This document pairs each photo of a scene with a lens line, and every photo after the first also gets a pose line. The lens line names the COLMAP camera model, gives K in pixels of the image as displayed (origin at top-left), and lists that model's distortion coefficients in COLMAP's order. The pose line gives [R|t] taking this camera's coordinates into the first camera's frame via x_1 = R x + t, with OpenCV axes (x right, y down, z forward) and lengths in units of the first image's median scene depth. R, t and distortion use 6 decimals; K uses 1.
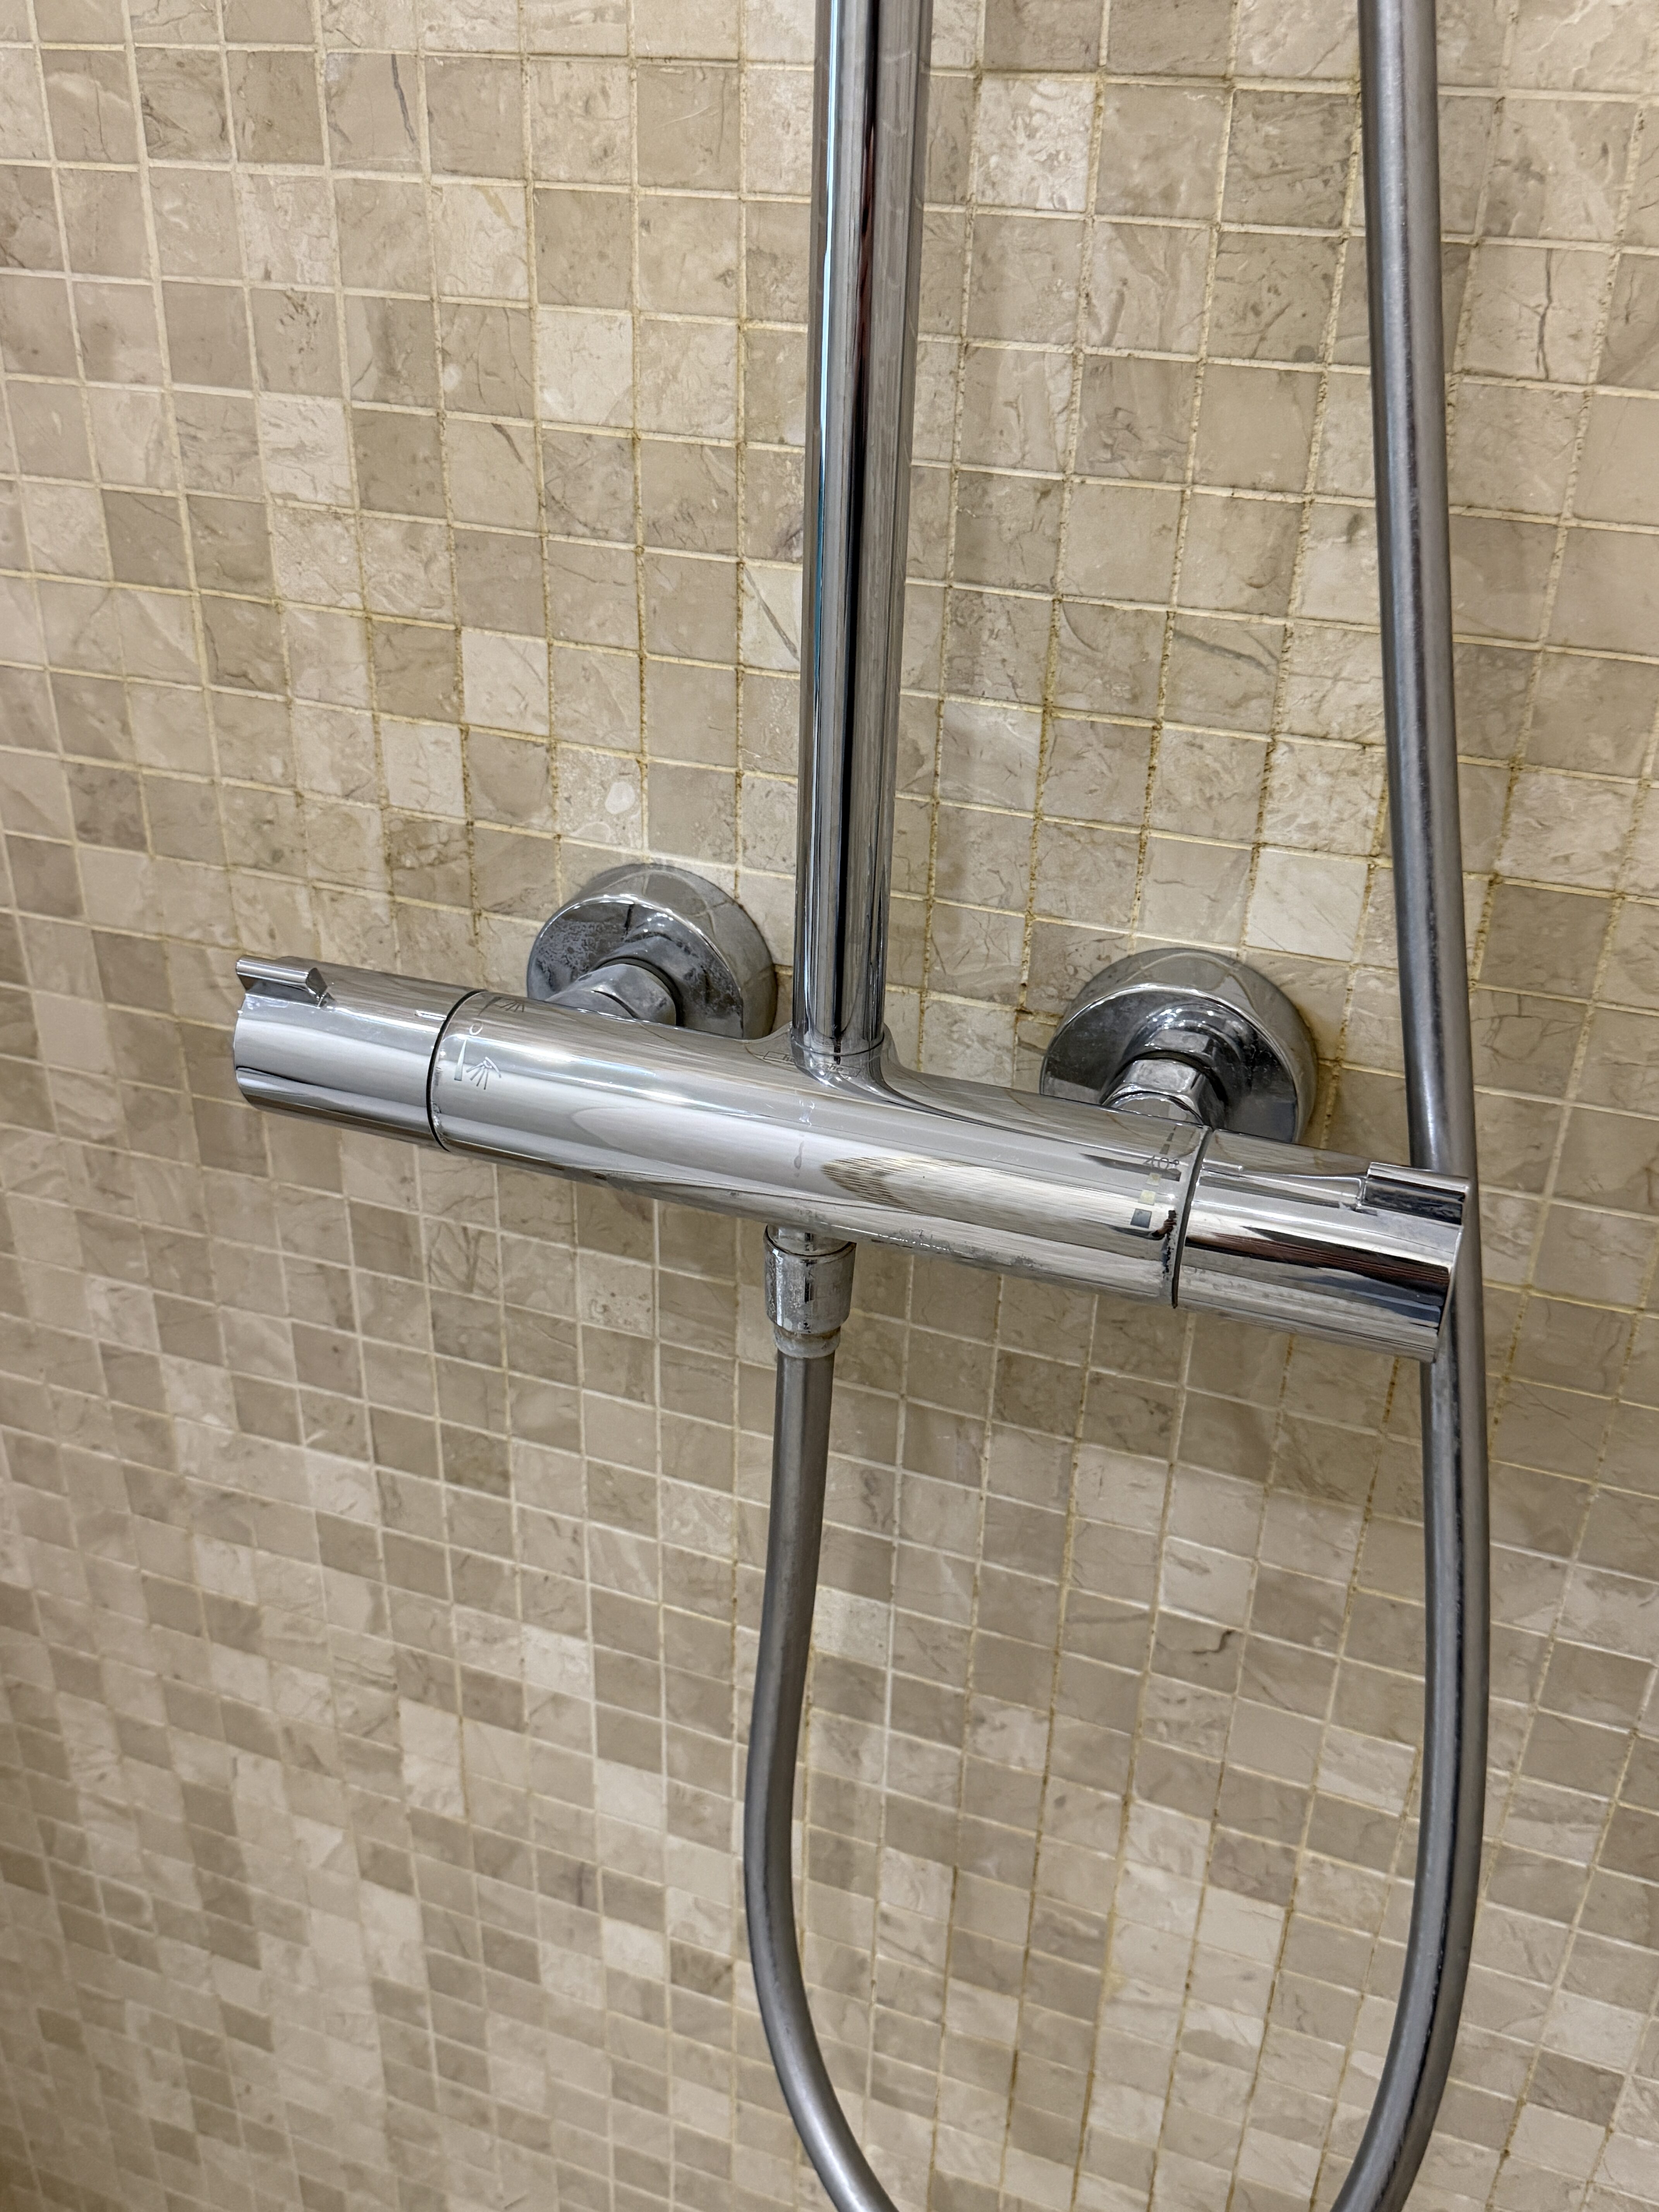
lens RADIAL K [[1974.5, 0, 829.5], [0, 1974.5, 1106.0], [0, 0, 1]] dist [0.140617, -0.296623]
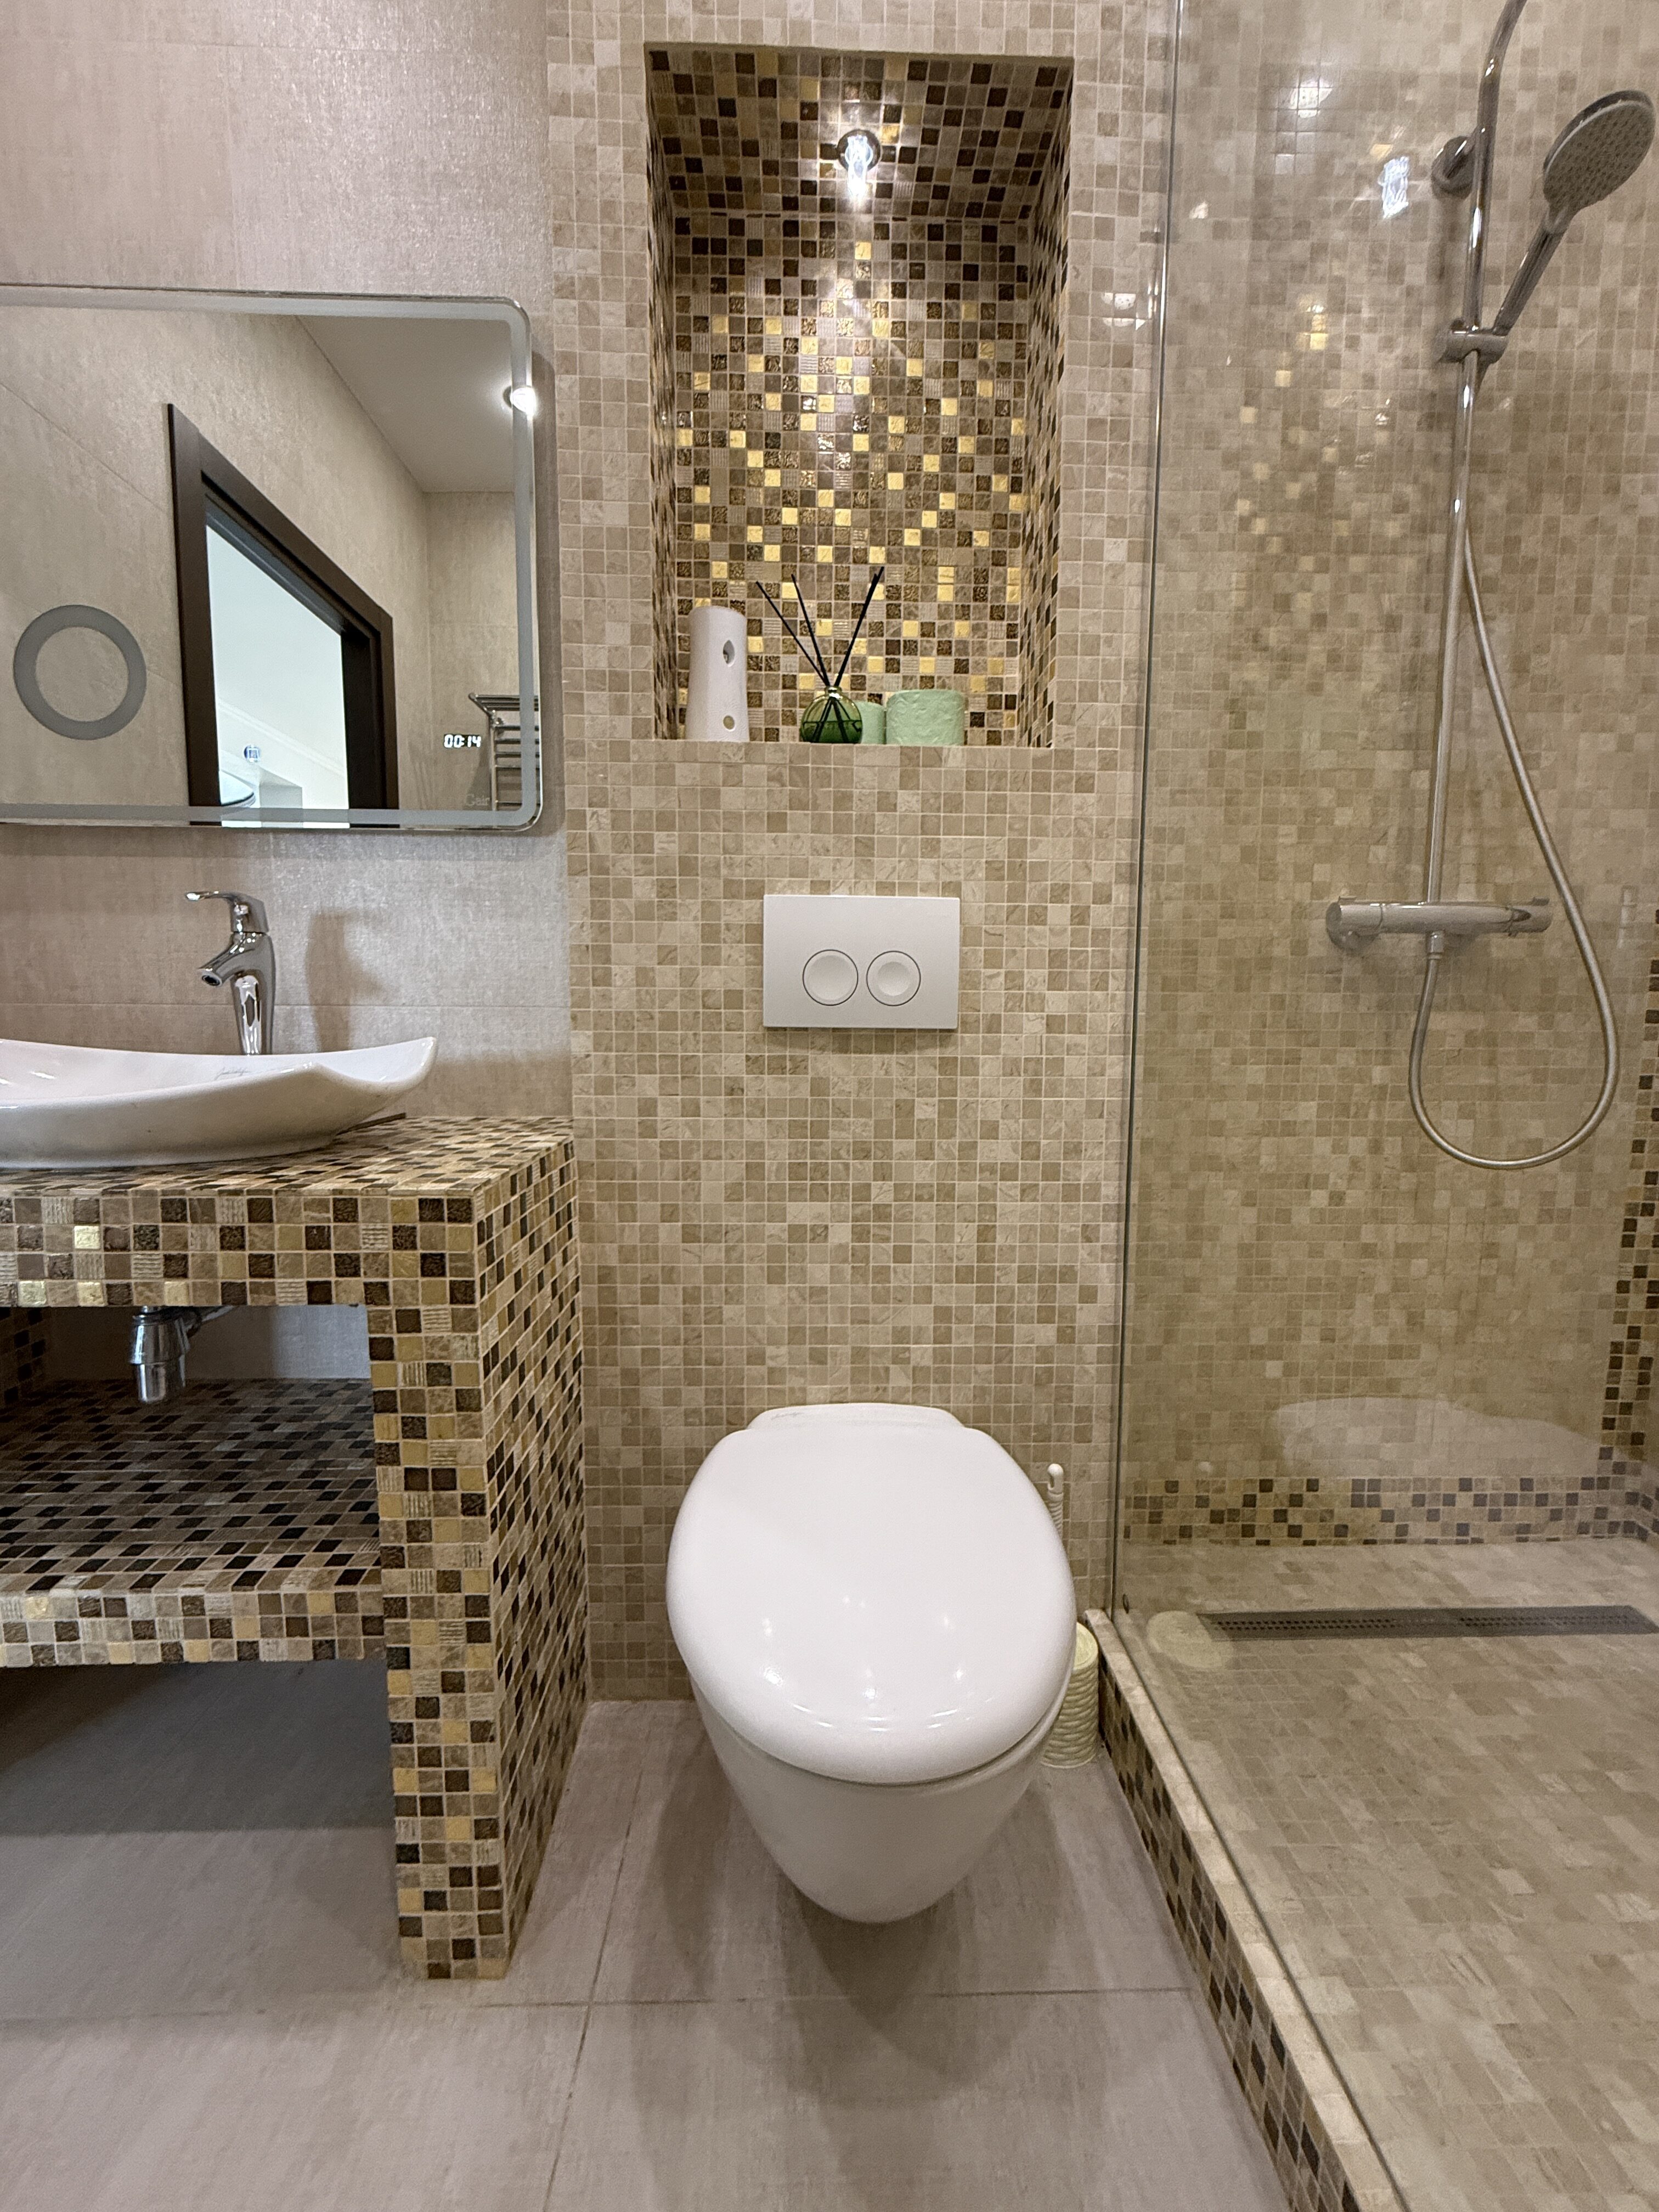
lens RADIAL K [[881.7, 0, 829.9], [0, 881.7, 1102.8], [0, 0, 1]] dist [0.001736, -0.000540]
pose [[0.935746, -0.056724, 0.348082, -1.929048], [0.185189, 0.918991, -0.348081, 0.804936], [-0.300140, 0.390176, 0.870447, -0.387682]]
